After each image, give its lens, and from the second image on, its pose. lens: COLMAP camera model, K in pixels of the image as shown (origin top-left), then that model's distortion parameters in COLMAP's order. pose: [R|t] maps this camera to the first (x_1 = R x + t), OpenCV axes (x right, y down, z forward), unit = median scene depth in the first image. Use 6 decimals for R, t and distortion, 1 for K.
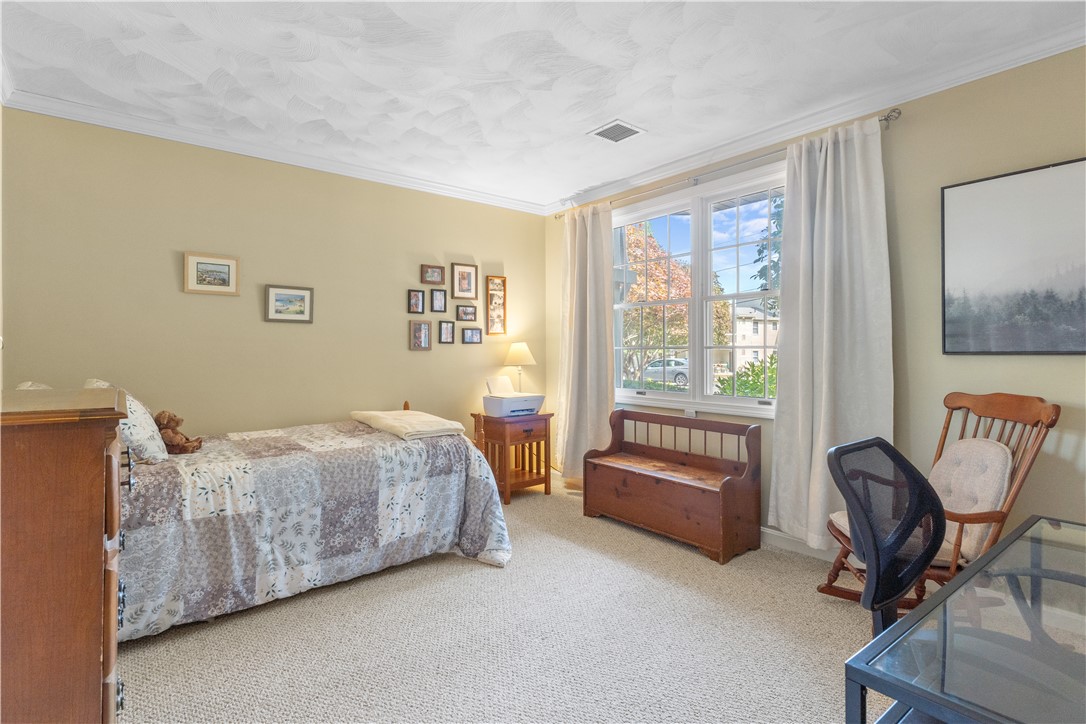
lens RADIAL K [[521.1, 0, 541.3], [0, 521.1, 353.2], [0, 0, 1]] dist [0.002483, -0.000201]
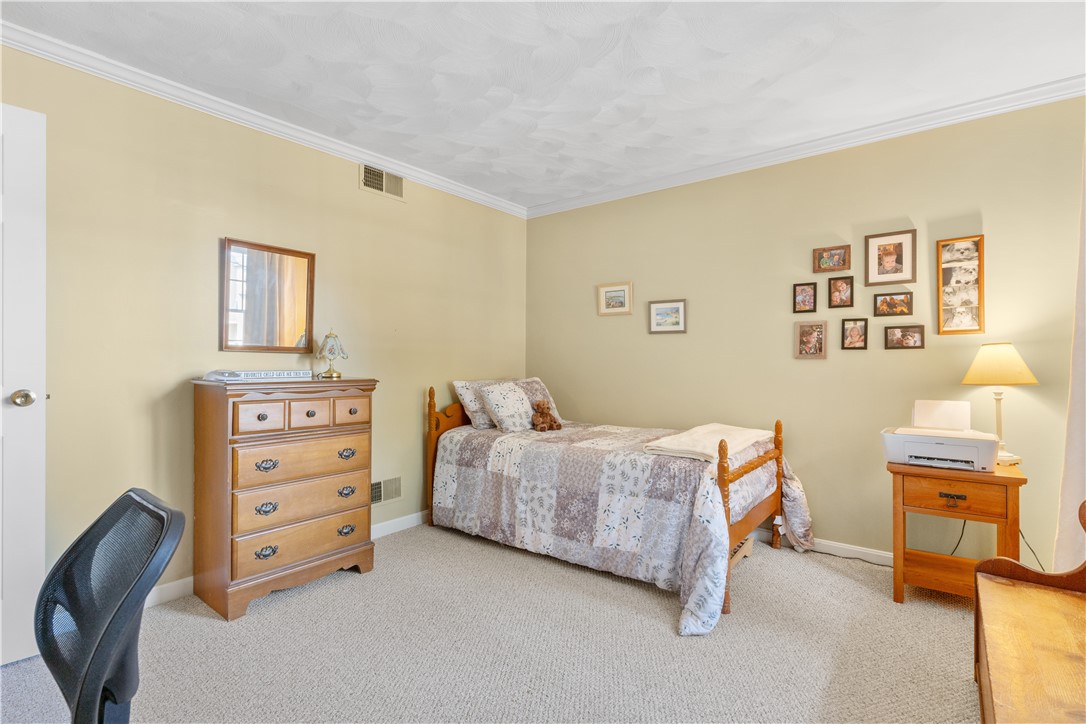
lens RADIAL K [[521.1, 0, 542.6], [0, 521.1, 362.3], [0, 0, 1]] dist [0.002483, -0.000201]
pose [[0.226981, 0.004957, -0.973887, 0.583142], [-0.004575, 0.999981, 0.004024, -0.002228], [0.973888, 0.003542, 0.227000, 0.561121]]
